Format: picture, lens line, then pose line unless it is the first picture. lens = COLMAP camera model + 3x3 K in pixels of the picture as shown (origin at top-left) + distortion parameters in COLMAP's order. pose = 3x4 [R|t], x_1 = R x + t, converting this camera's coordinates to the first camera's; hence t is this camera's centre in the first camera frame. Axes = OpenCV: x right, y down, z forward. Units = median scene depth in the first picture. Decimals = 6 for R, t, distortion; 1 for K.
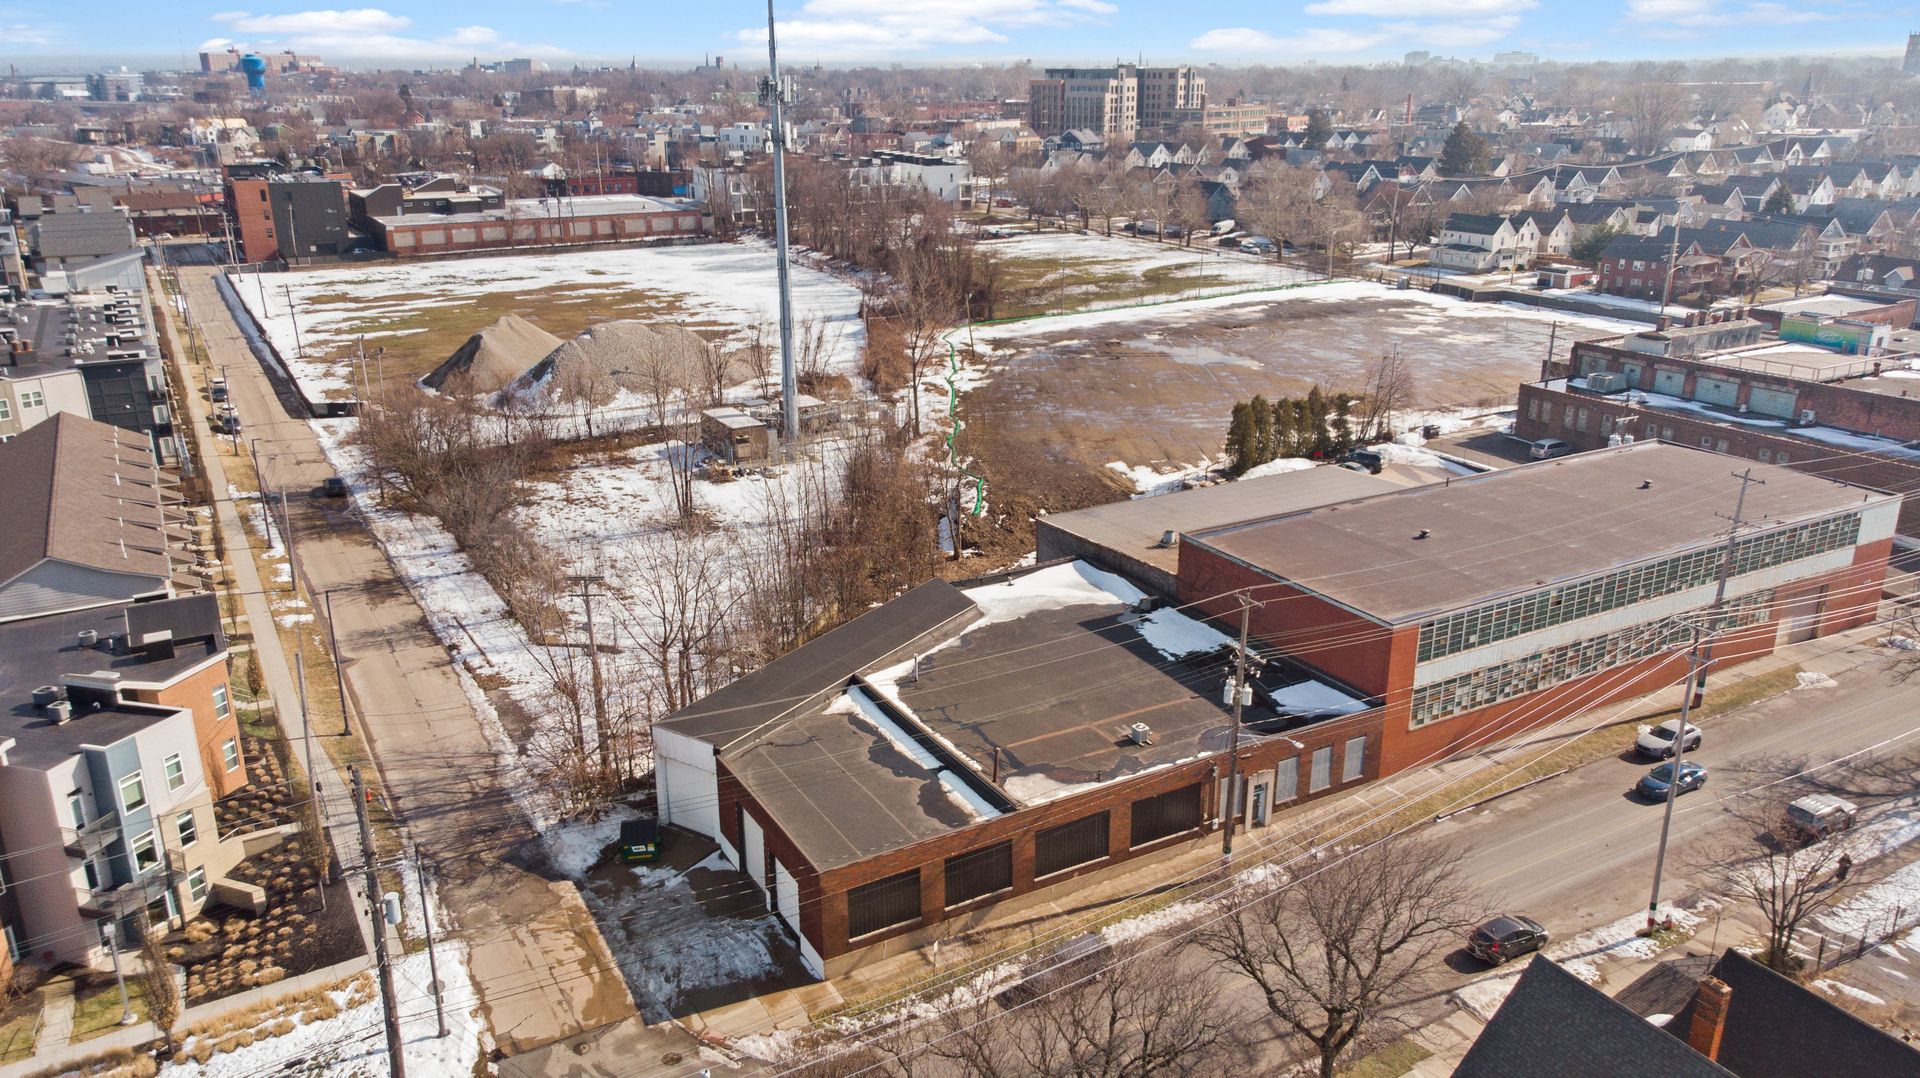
lens RADIAL K [[1410.2, 0, 959.0], [0, 1410.2, 536.1], [0, 0, 1]] dist [0.022912, 0.015725]
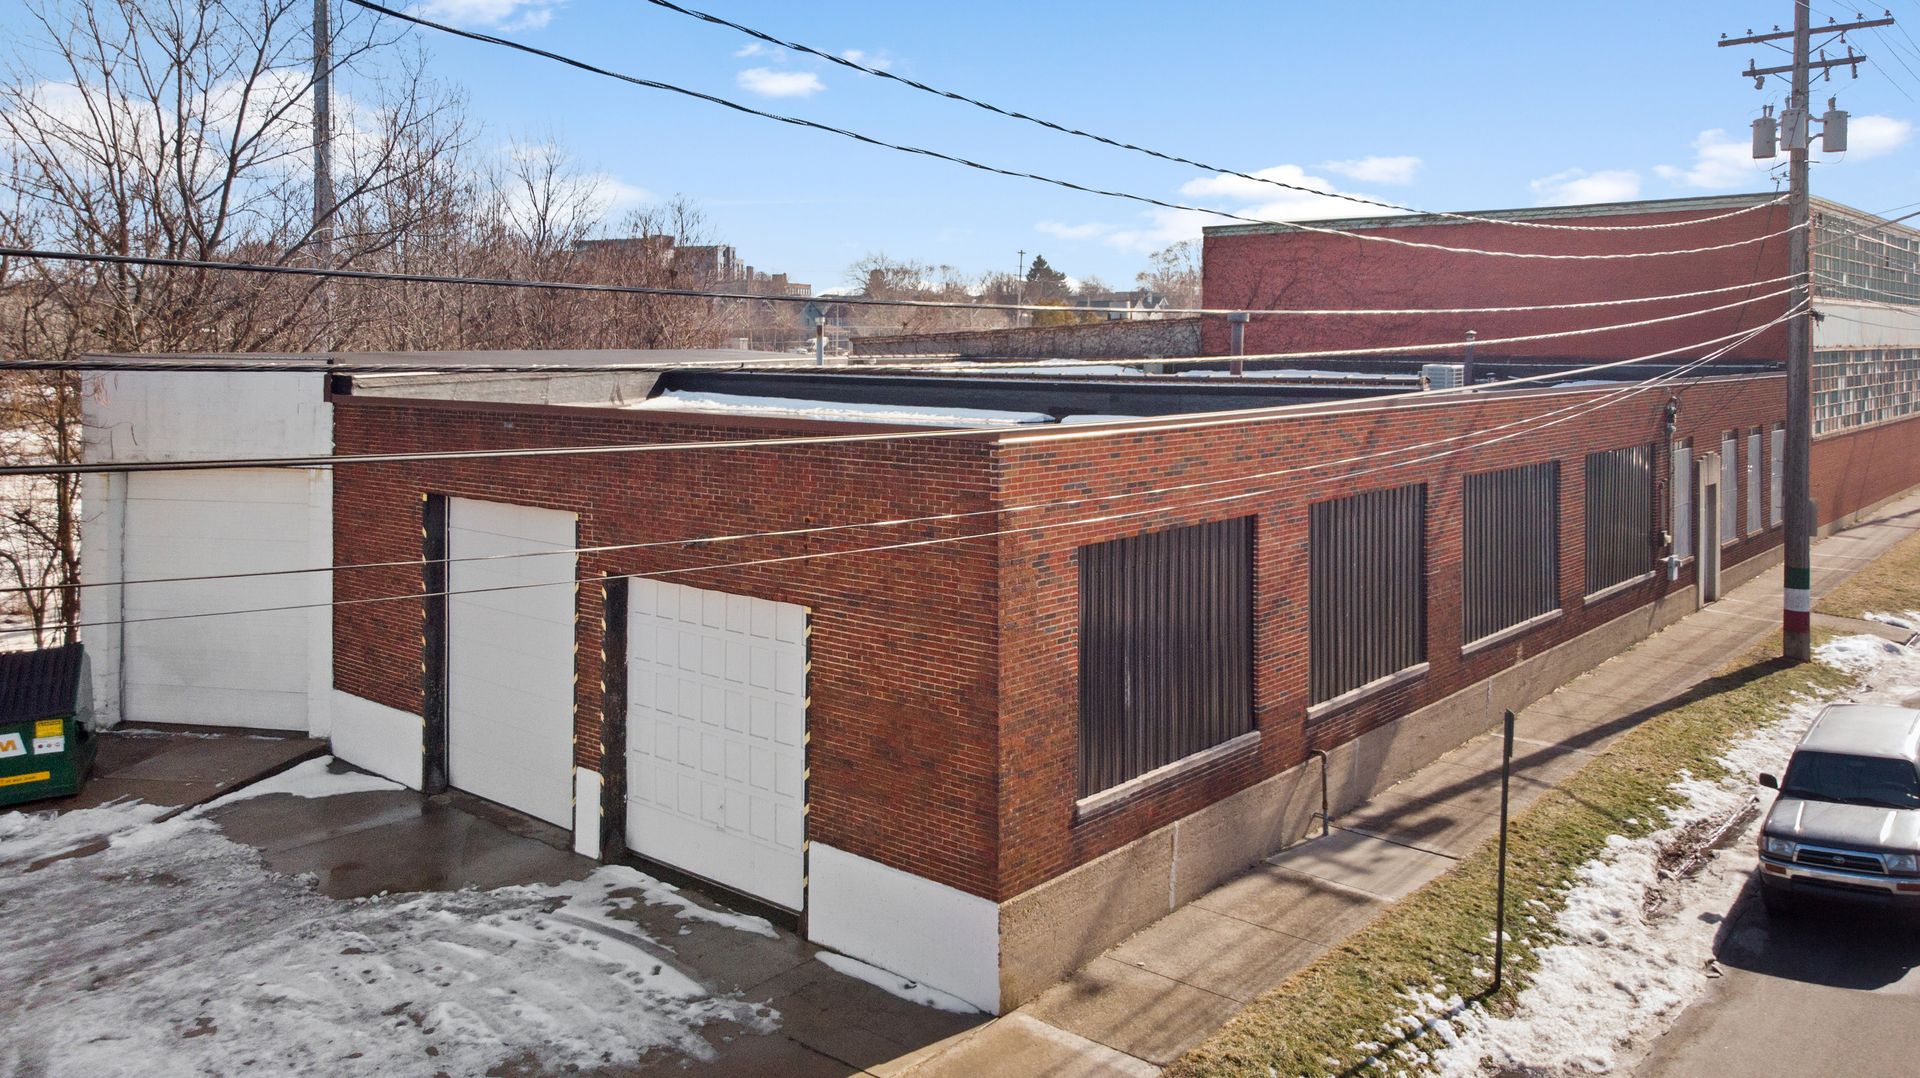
lens RADIAL K [[1472.7, 0, 967.4], [0, 1472.7, 350.5], [0, 0, 1]] dist [-0.008932, 0.061644]
pose [[0.939726, 0.004368, 0.341902, -0.088540], [0.100041, 0.952651, -0.287136, 0.143341], [-0.326967, 0.304034, 0.894794, 0.392561]]
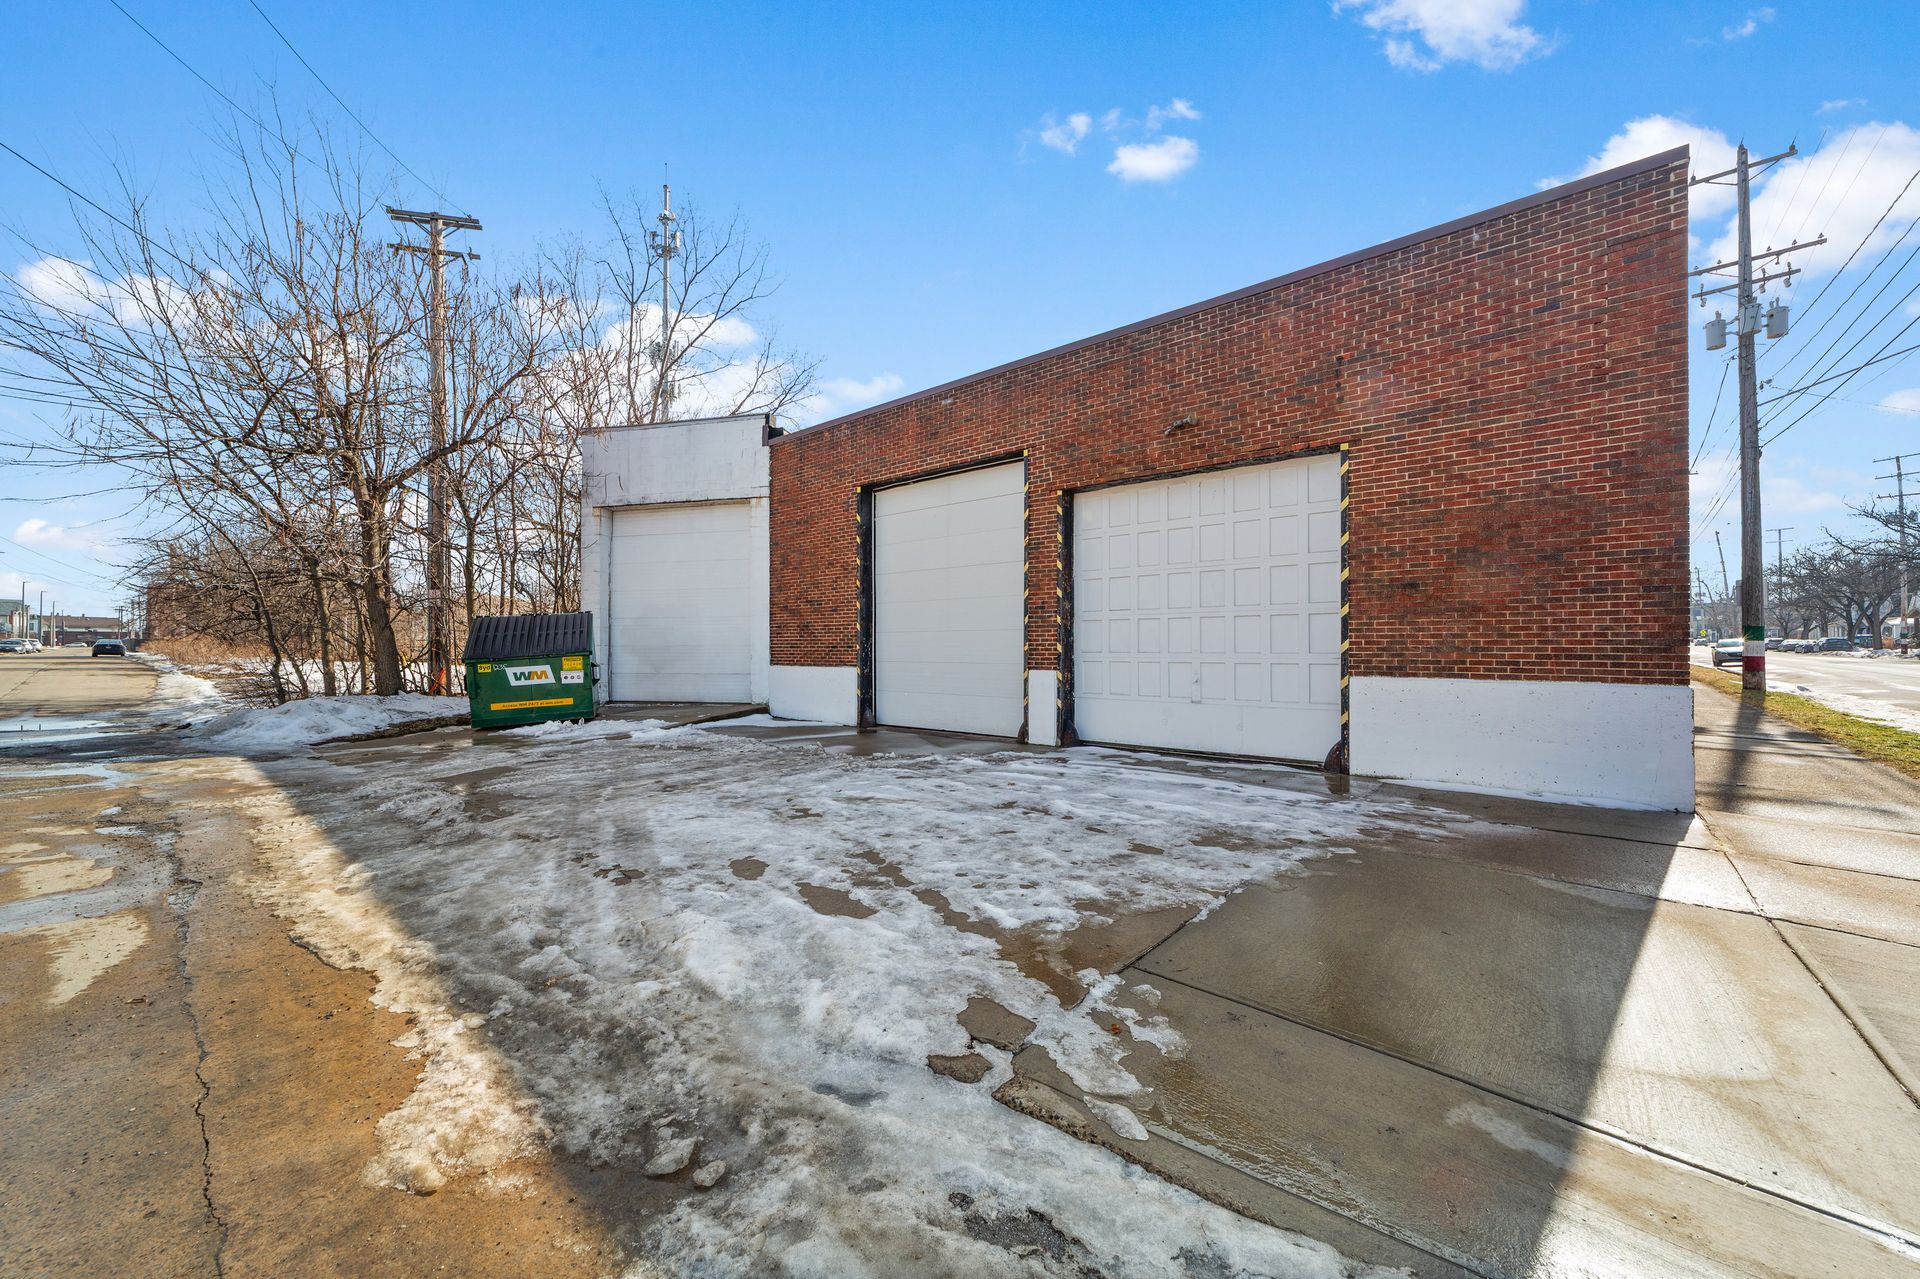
lens RADIAL K [[742.8, 0, 952.7], [0, 742.8, 646.1], [0, 0, 1]] dist [-0.022261, 0.011456]
pose [[0.946611, 0.002644, 0.322369, -0.110101], [0.099734, 0.948509, -0.300641, 0.158714], [-0.306564, 0.316741, 0.897604, 0.474509]]
